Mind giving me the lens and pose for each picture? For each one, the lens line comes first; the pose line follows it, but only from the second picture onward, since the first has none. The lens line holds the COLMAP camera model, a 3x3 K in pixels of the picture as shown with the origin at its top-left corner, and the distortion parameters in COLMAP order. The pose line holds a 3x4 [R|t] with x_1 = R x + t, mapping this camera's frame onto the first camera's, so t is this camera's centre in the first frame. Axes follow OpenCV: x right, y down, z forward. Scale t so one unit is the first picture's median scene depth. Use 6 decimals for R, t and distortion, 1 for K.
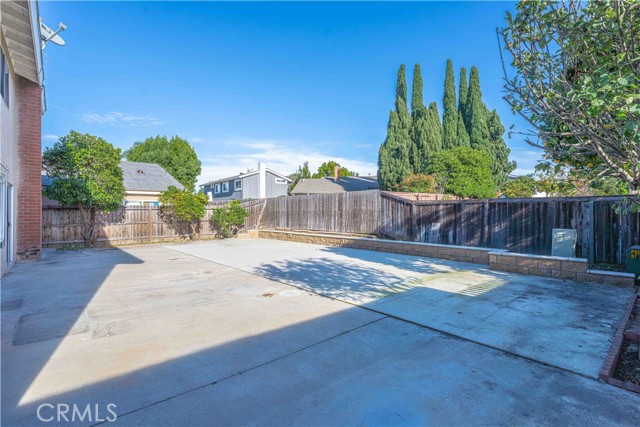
lens RADIAL K [[307.6, 0, 320.0], [0, 307.6, 213.5], [0, 0, 1]] dist [-0.002128, -0.000128]
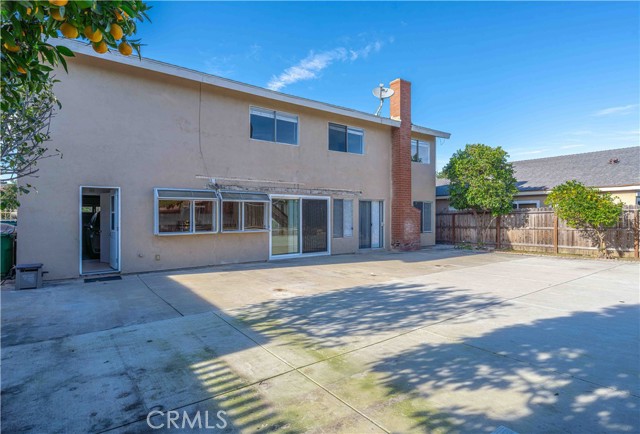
lens RADIAL K [[339.2, 0, 320.0], [0, 339.2, 217.0], [0, 0, 1]] dist [0.003431, -0.000032]
pose [[-0.089651, 0.004089, -0.995965, 1.102727], [0.003160, 0.999988, 0.003821, -0.017702], [0.995968, -0.002805, -0.089663, 1.273384]]
